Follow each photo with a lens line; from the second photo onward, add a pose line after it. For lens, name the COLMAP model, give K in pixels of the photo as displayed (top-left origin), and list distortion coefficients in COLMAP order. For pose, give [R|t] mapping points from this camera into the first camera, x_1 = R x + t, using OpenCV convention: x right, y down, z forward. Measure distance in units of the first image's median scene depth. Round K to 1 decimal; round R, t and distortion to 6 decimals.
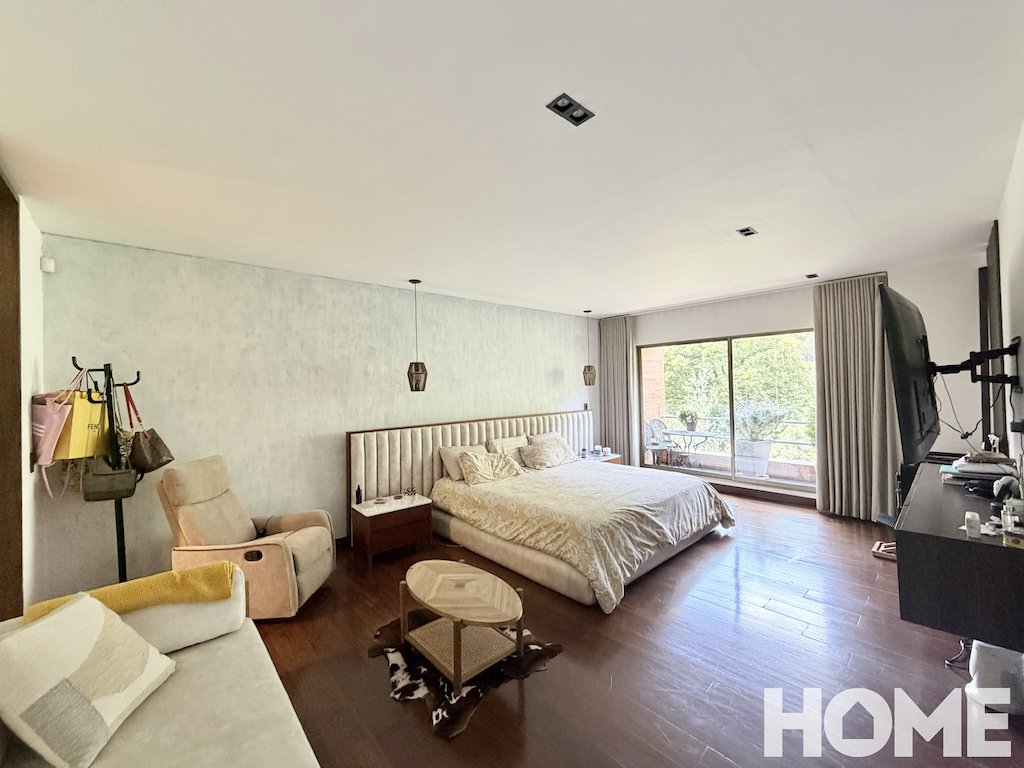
lens RADIAL K [[407.0, 0, 508.6], [0, 407.0, 384.5], [0, 0, 1]] dist [0.000392, -0.000031]
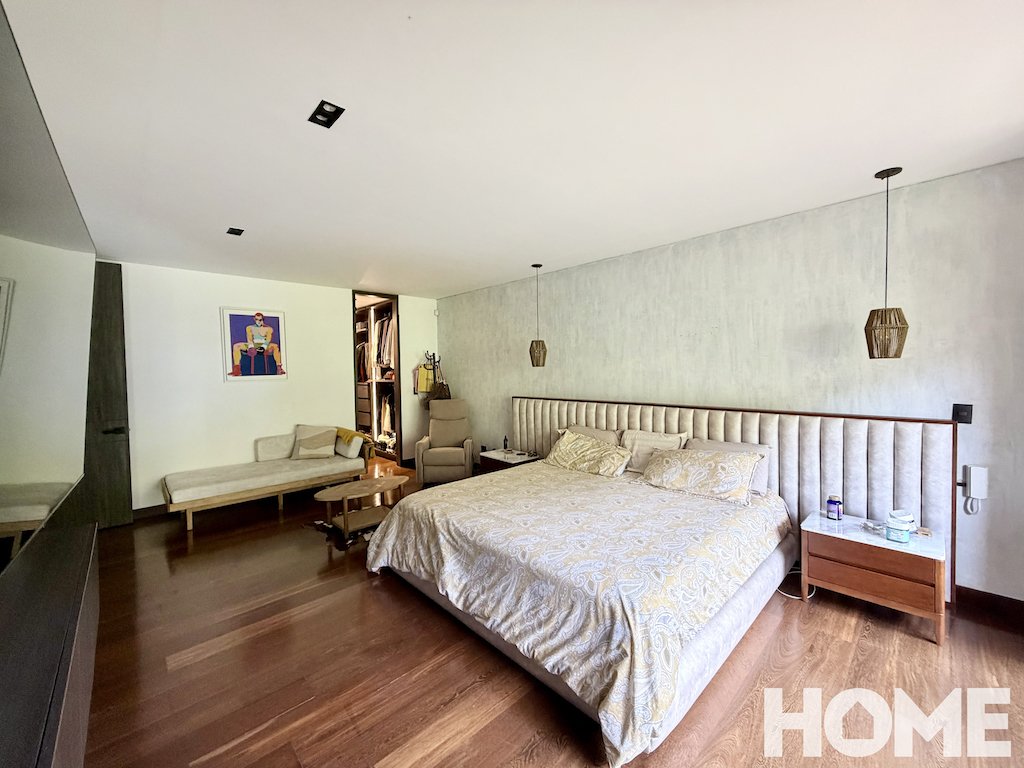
lens RADIAL K [[407.0, 0, 505.2], [0, 407.0, 377.5], [0, 0, 1]] dist [0.000392, -0.000031]
pose [[0.023985, 0.056473, -0.998116, 0.974147], [0.031804, 0.997855, 0.057222, -0.022513], [0.999206, -0.033117, 0.022137, 0.975192]]
